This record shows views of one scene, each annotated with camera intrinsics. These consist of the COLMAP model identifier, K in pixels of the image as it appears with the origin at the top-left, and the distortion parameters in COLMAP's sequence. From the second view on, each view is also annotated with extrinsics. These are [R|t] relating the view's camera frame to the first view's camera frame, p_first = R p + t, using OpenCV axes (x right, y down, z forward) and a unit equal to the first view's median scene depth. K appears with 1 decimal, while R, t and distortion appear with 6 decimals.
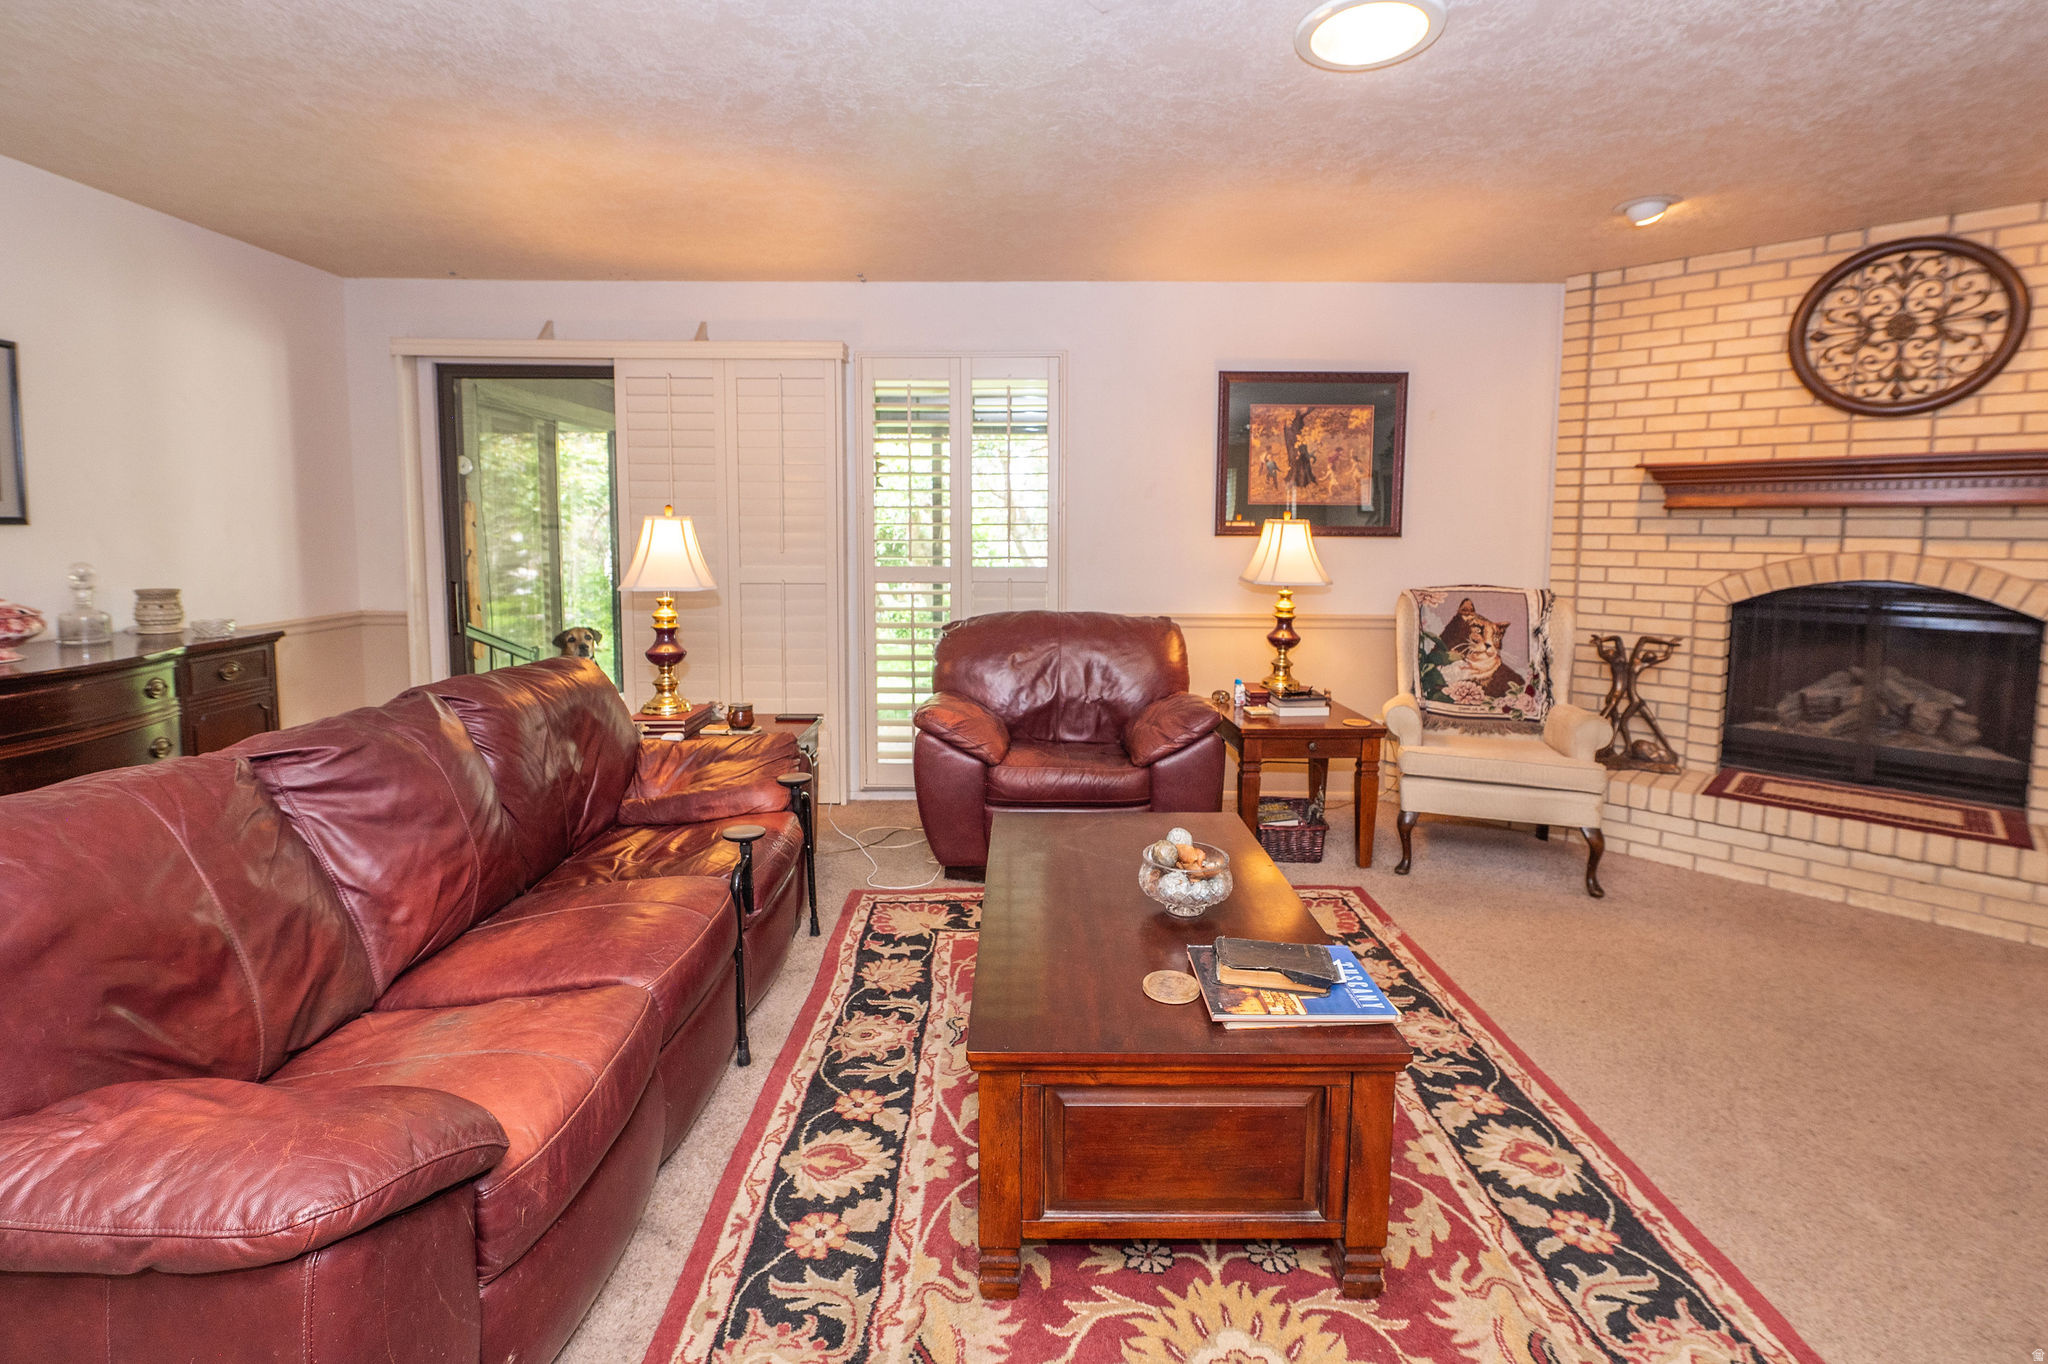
lens RADIAL K [[864.8, 0, 1049.2], [0, 864.8, 603.4], [0, 0, 1]] dist [-0.010551, -0.000179]
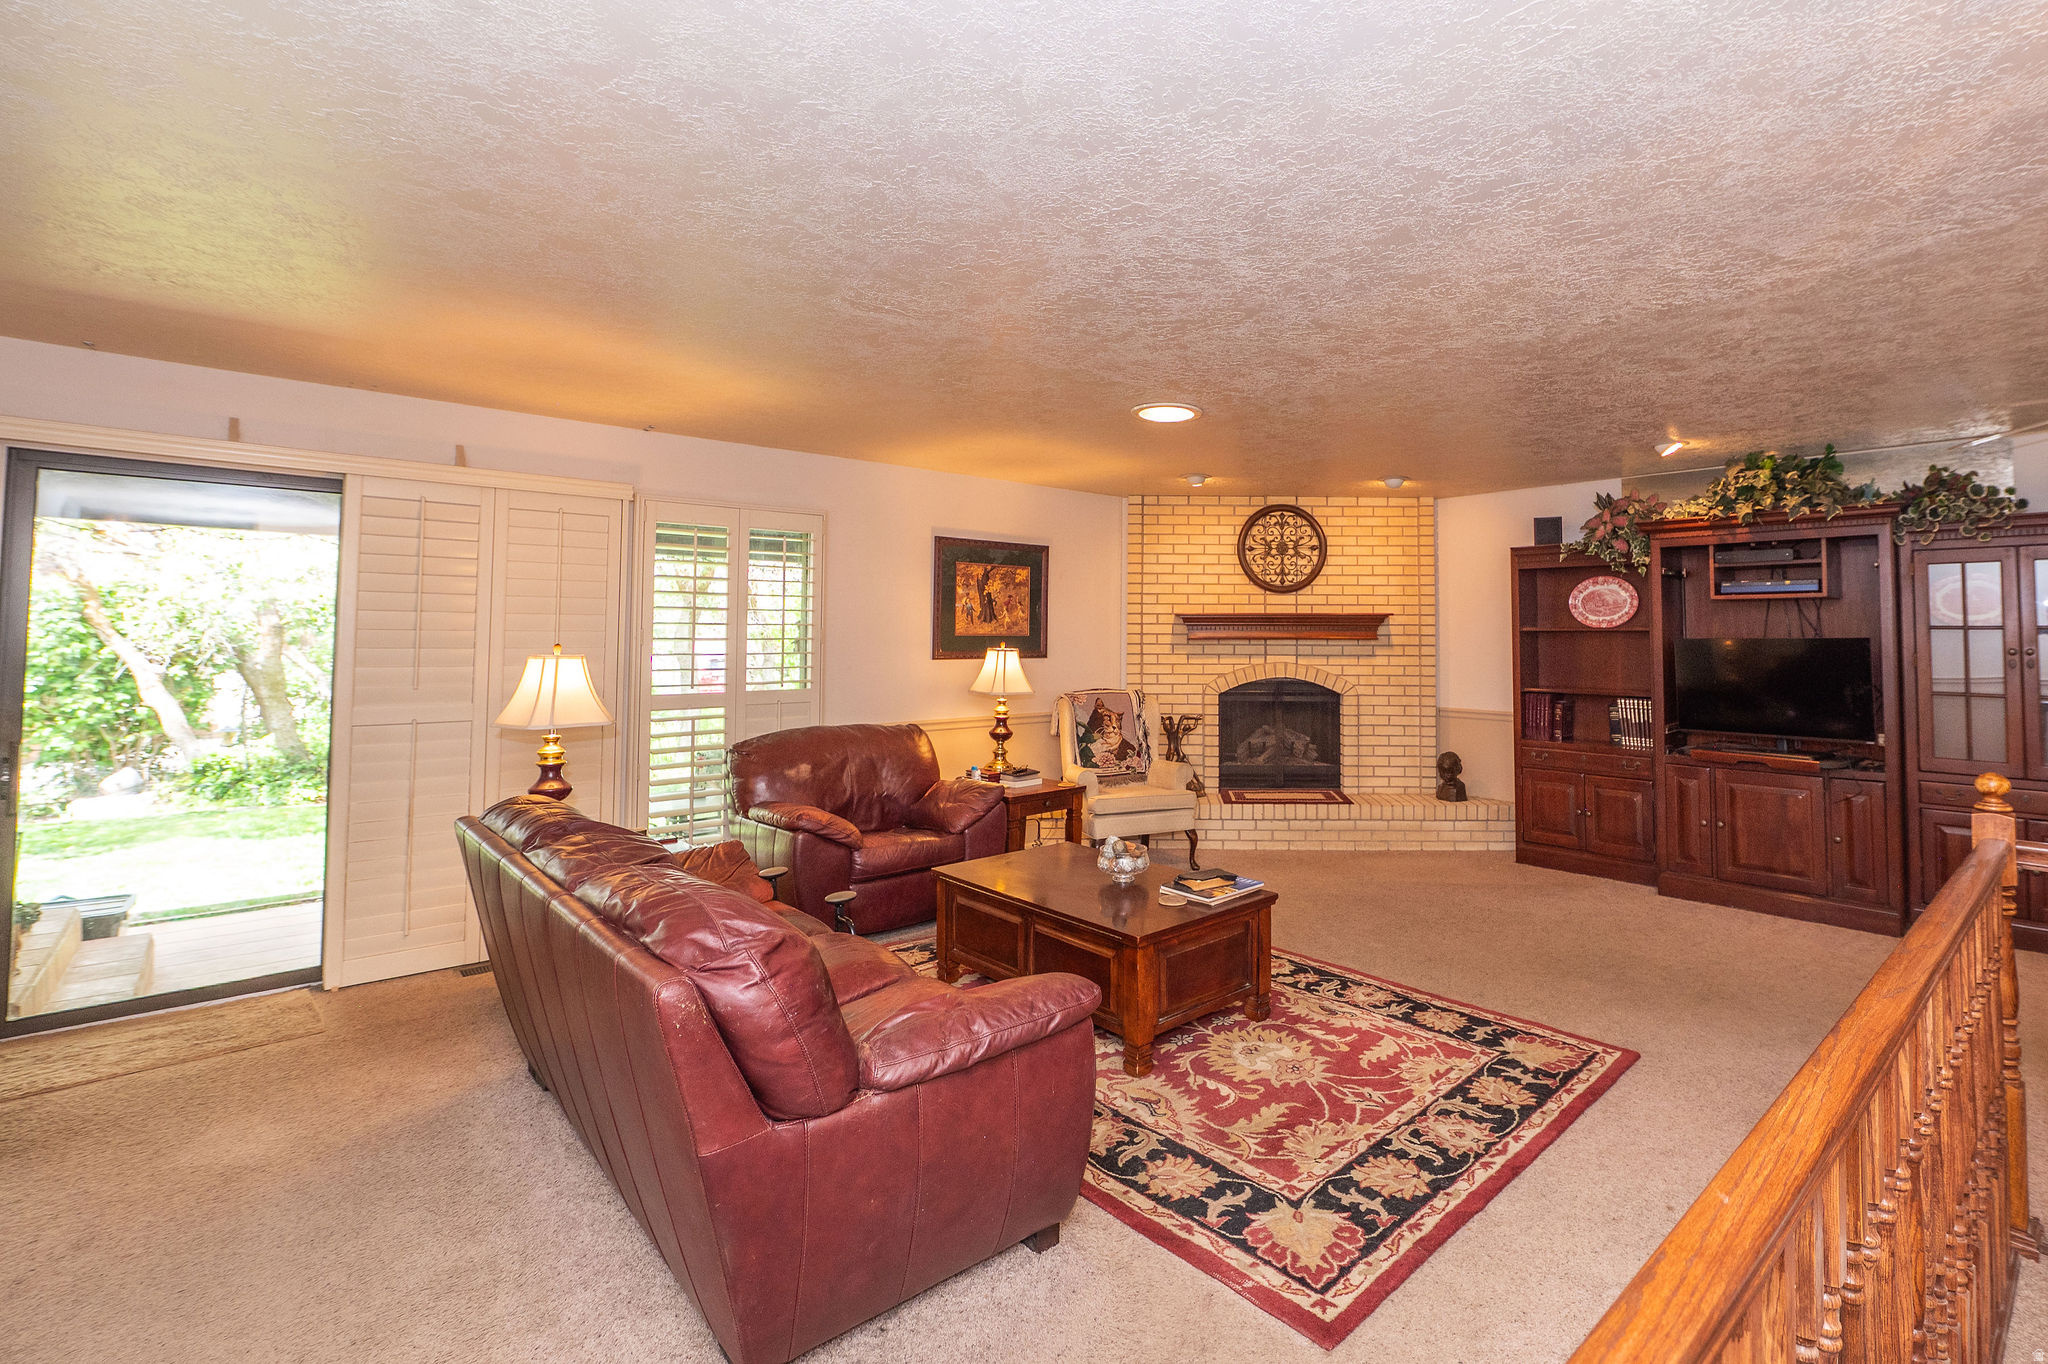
lens RADIAL K [[899.5, 0, 1114.7], [0, 899.5, 610.5], [0, 0, 1]] dist [-0.011040, -0.000003]
pose [[0.738438, 0.016798, 0.674112, -0.593614], [0.058499, 0.994325, -0.088858, -0.017218], [-0.671779, 0.105051, 0.733264, -0.212439]]
